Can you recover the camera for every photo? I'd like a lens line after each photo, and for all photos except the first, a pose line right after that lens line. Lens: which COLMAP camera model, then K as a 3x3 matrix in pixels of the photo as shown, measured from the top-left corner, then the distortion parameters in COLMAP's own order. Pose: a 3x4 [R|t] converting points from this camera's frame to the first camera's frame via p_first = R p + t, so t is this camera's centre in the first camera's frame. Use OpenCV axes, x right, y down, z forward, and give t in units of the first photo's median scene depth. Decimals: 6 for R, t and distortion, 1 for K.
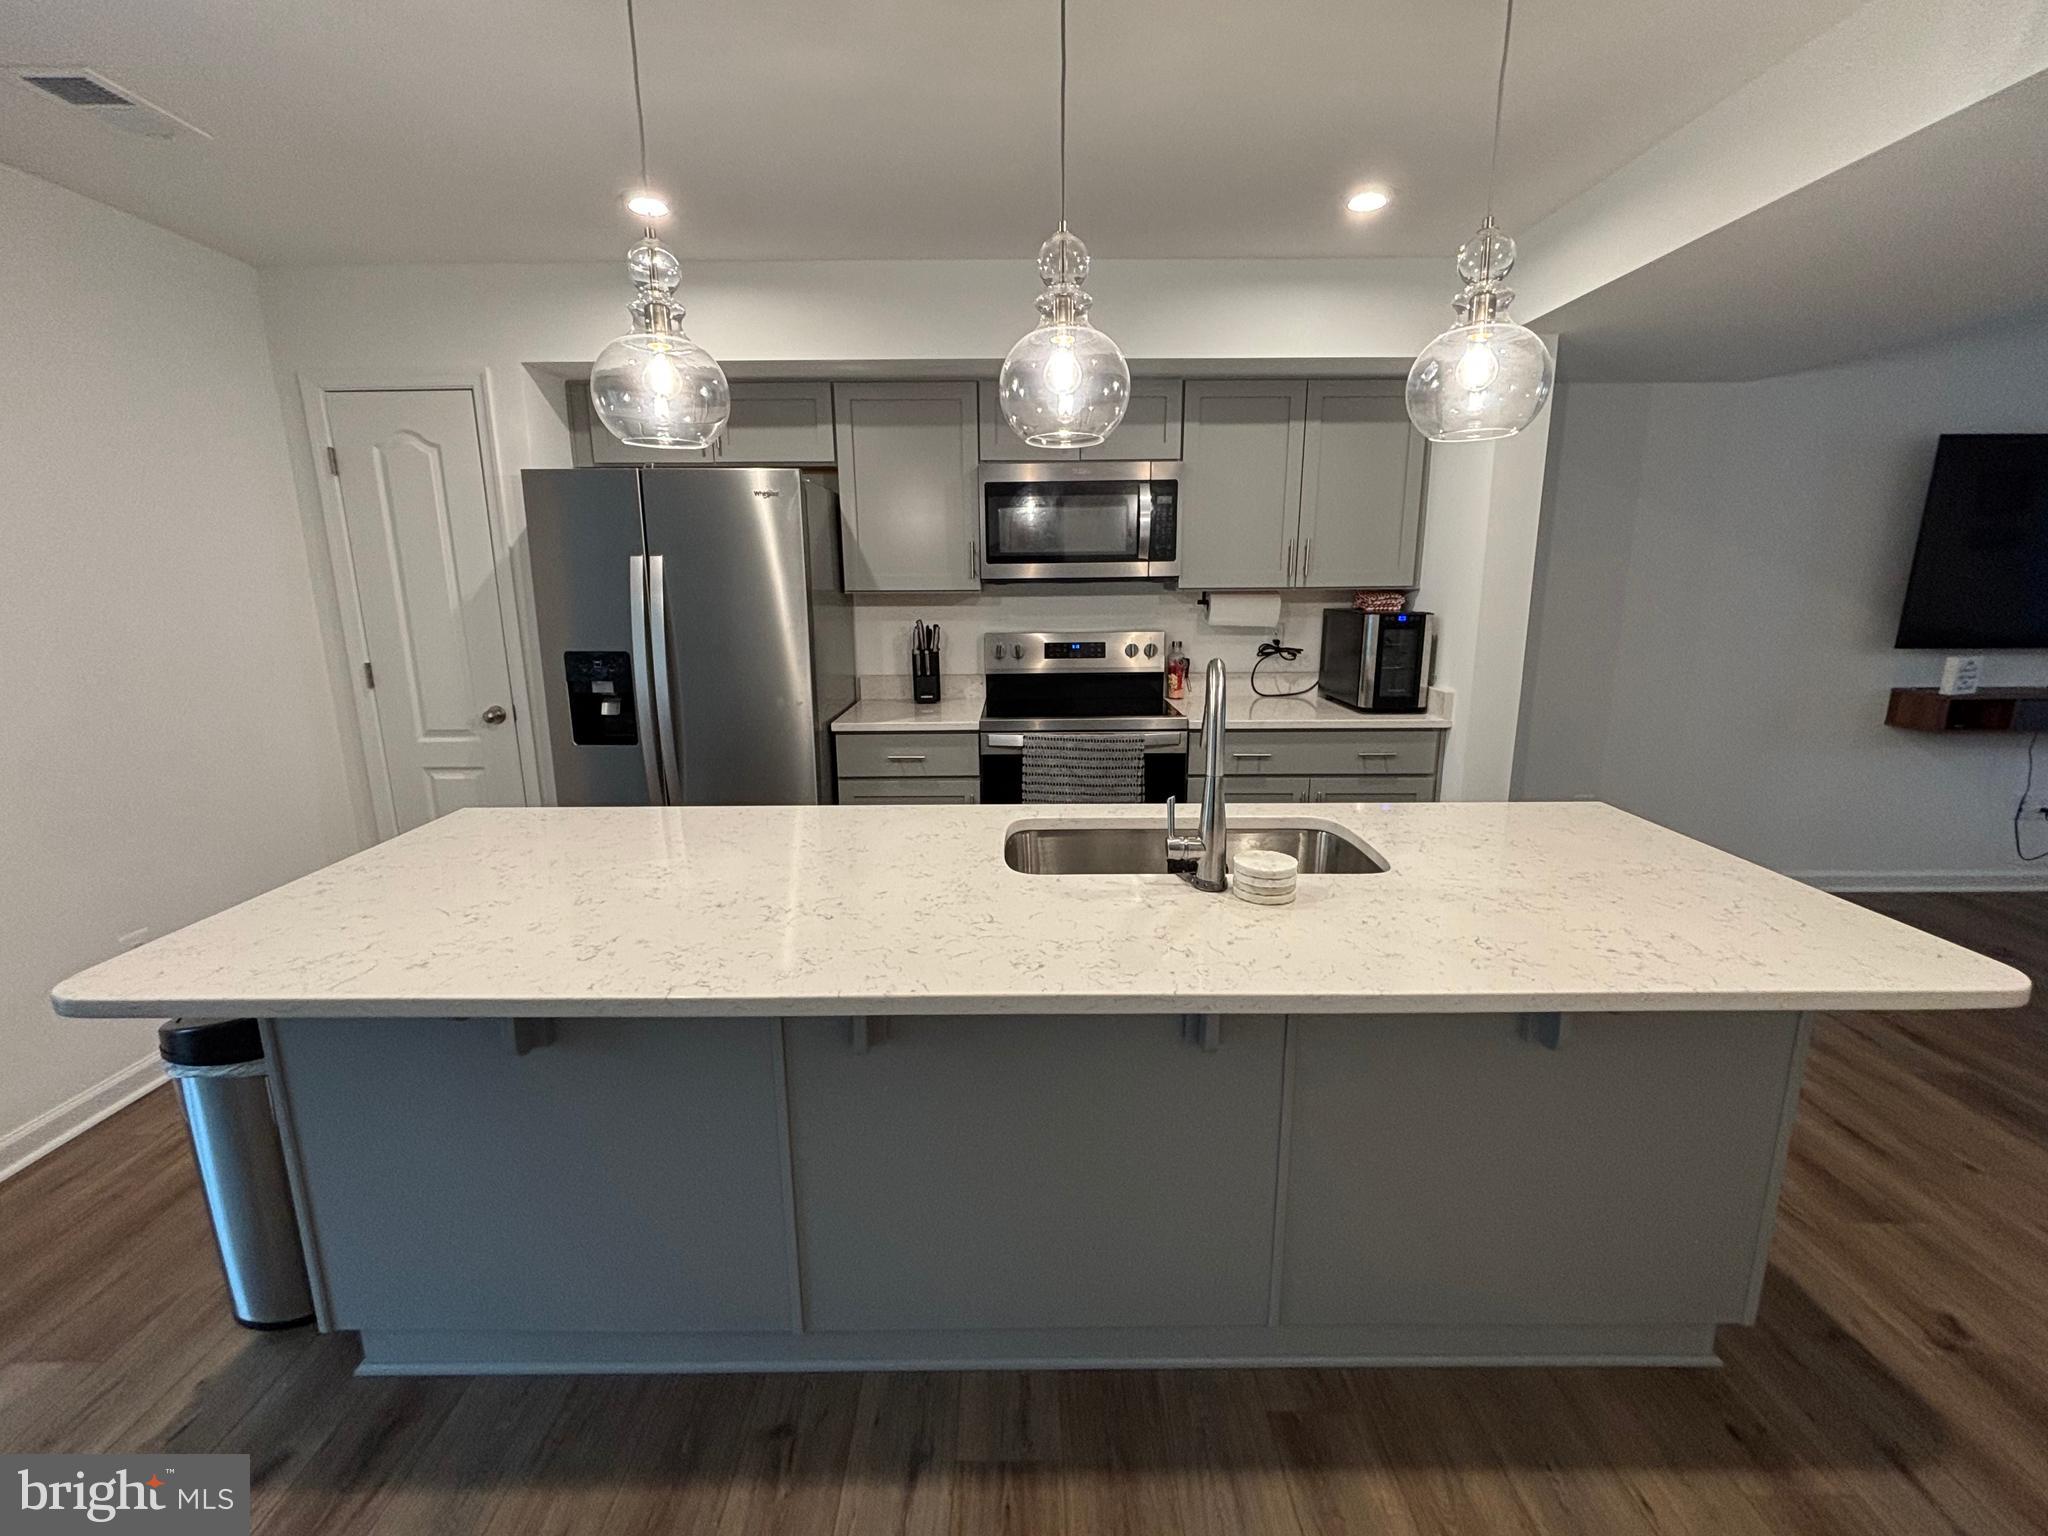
lens RADIAL K [[884.6, 0, 1014.7], [0, 884.6, 766.9], [0, 0, 1]] dist [0.027906, -0.013797]
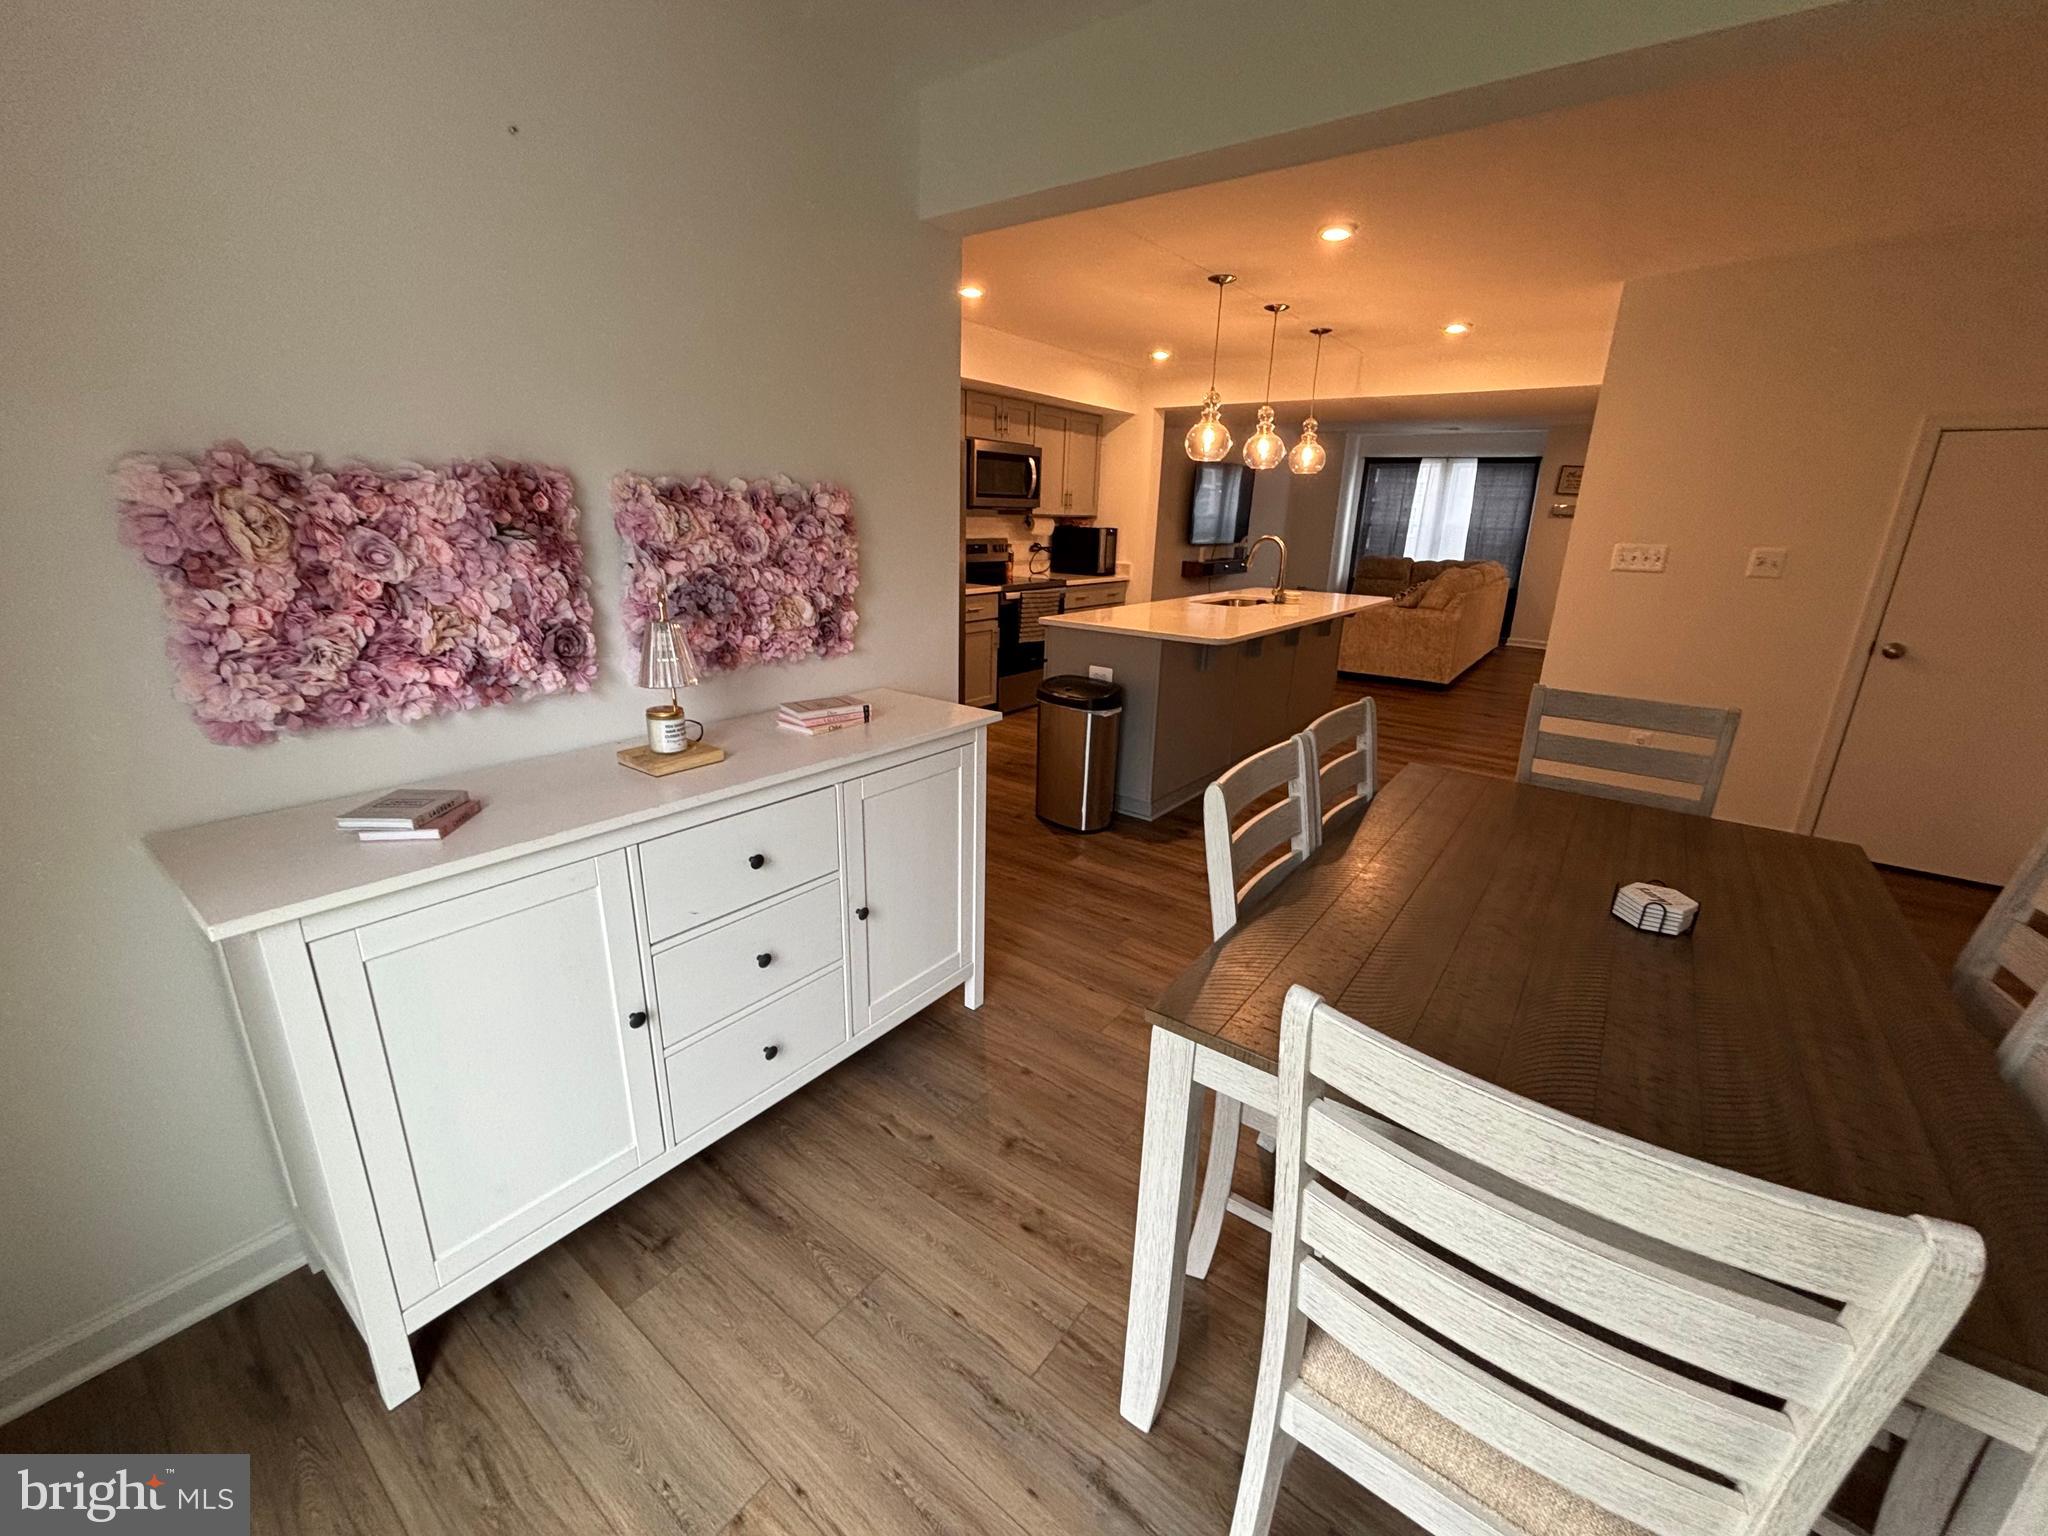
lens RADIAL K [[833.4, 0, 1022.5], [0, 833.4, 760.1], [0, 0, 1]] dist [-0.014286, 0.006977]
pose [[0.605081, -0.206163, 0.769009, -1.365606], [0.145195, 0.978268, 0.148019, 0.050077], [-0.782813, 0.022093, 0.621865, -0.089174]]
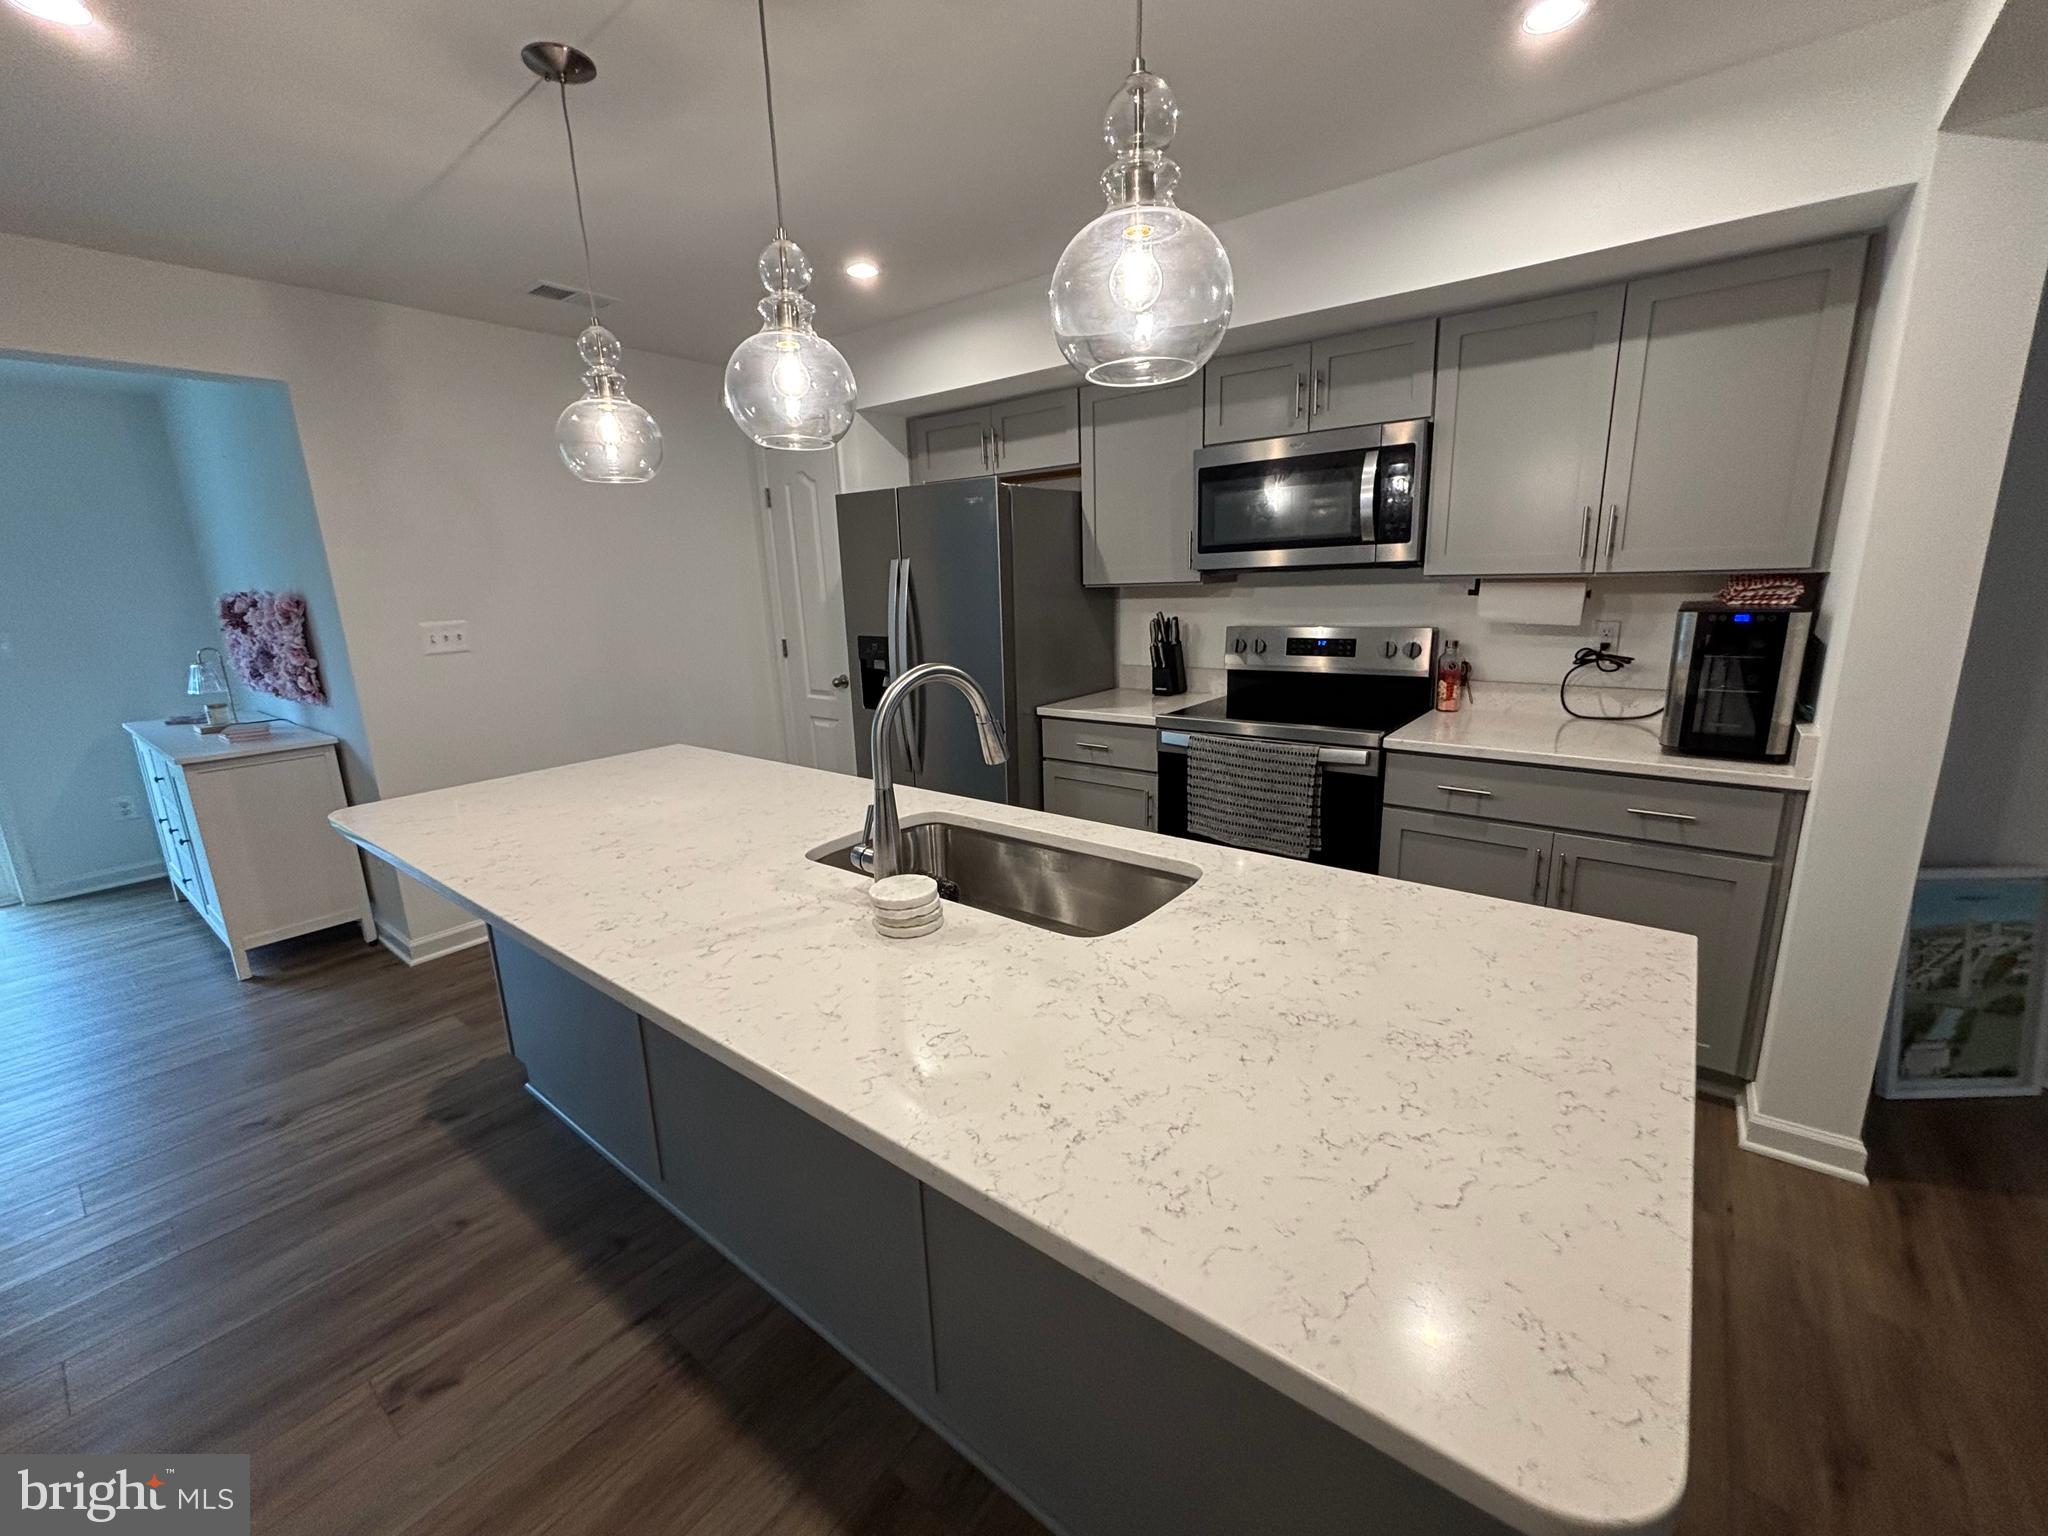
lens RADIAL K [[826.7, 0, 1022.2], [0, 826.7, 761.4], [0, 0, 1]] dist [0.008402, -0.003881]
pose [[0.783929, 0.119240, -0.609293, 0.396611], [-0.106743, 0.992656, 0.056927, -0.037746], [0.611606, 0.020411, 0.790899, 0.182396]]
